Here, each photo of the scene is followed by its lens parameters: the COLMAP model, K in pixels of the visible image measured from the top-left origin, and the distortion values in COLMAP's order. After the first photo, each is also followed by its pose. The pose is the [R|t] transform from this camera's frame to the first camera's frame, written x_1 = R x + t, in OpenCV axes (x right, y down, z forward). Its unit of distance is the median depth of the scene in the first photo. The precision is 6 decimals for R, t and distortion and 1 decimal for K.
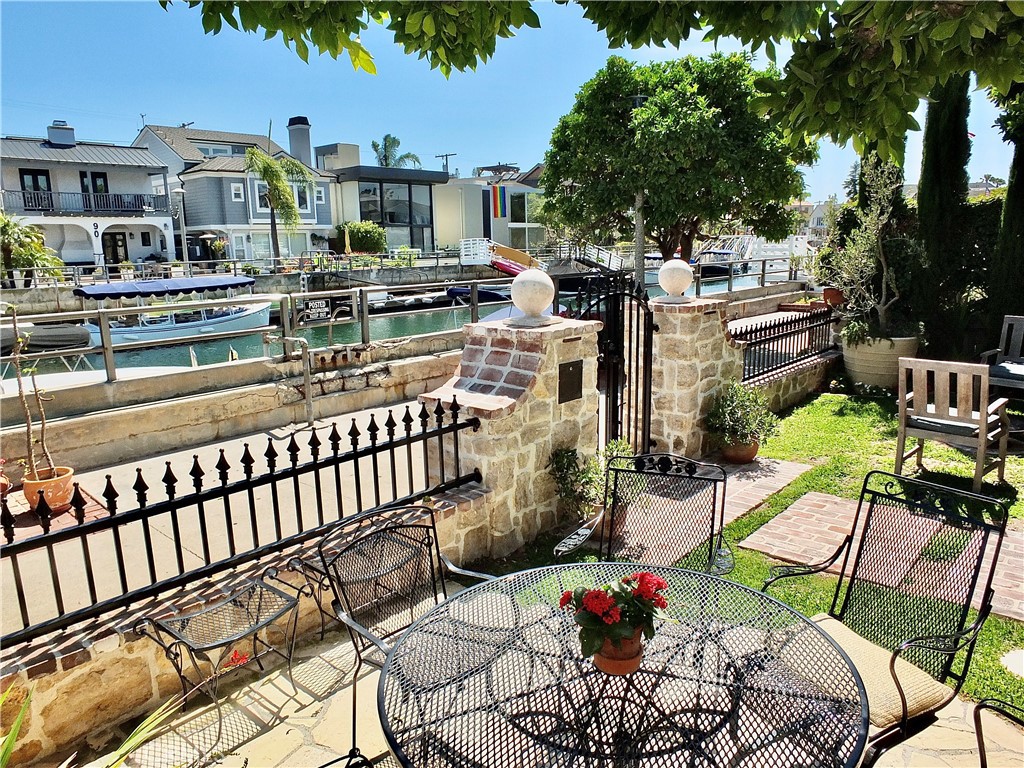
lens RADIAL K [[708.7, 0, 512.0], [0, 708.7, 384.0], [0, 0, 1]] dist [-0.031986, 0.002482]
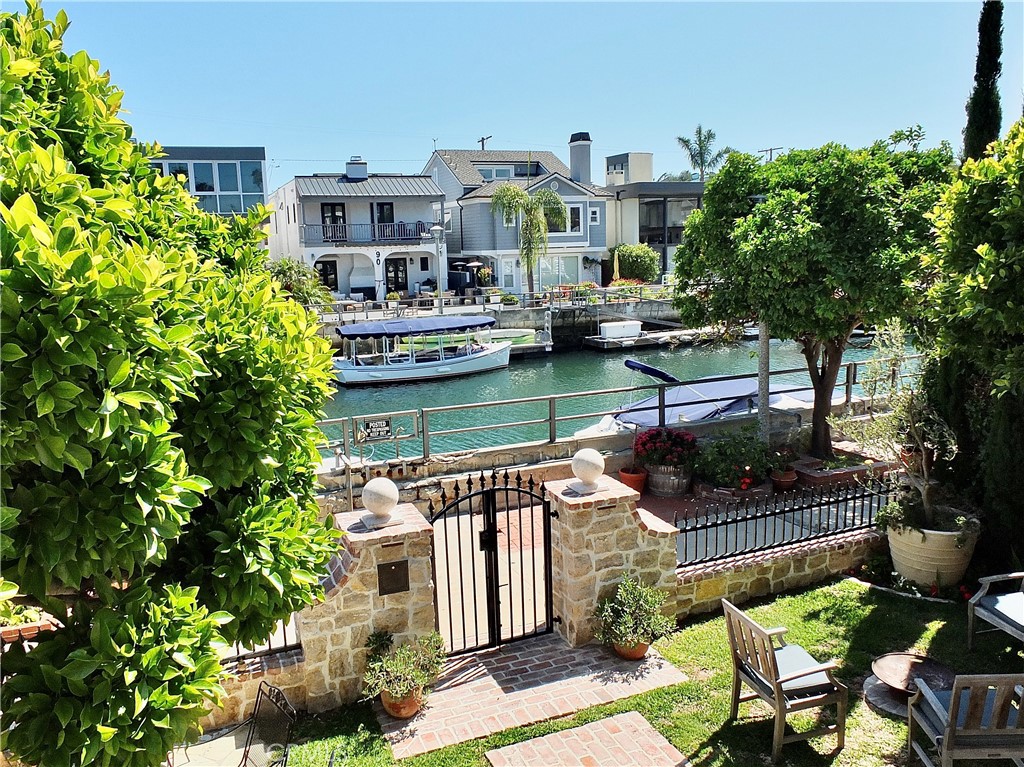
lens RADIAL K [[814.2, 0, 512.0], [0, 814.2, 383.5], [0, 0, 1]] dist [-0.017590, -0.002251]
pose [[0.902678, 0.068817, -0.424778, 0.156043], [-0.072794, 0.997323, 0.006882, -0.067185], [0.424115, 0.024709, 0.905271, -0.031640]]
